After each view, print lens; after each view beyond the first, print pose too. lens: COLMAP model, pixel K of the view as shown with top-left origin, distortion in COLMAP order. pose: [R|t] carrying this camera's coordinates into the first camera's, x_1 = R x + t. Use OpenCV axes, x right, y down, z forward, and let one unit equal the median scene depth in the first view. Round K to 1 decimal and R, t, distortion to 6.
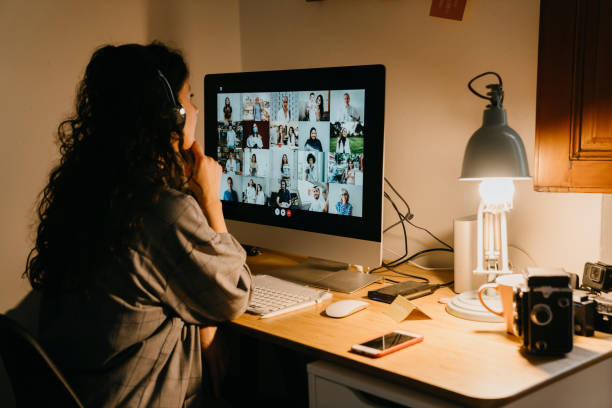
lens RADIAL K [[898.2, 0, 304.2], [0, 898.2, 205.8], [0, 0, 1]] dist [0.322778, 0.000000]
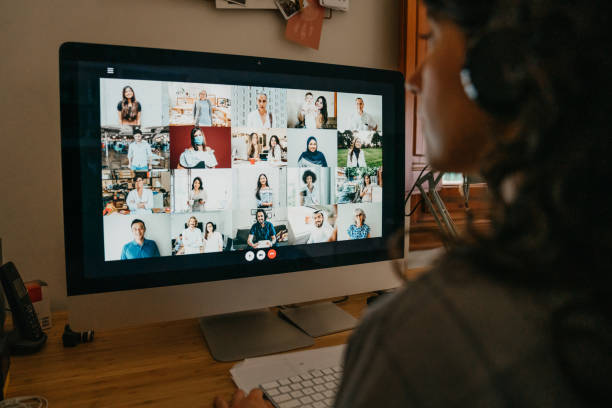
lens RADIAL K [[494.4, 0, 303.5], [0, 494.4, 198.4], [0, 0, 1]] dist [-0.097265, 0.044811]
pose [[0.255894, -0.081570, 0.963257, -0.396050], [0.101966, 0.993153, 0.057014, -0.057146], [-0.961312, 0.083630, 0.262459, 0.871657]]
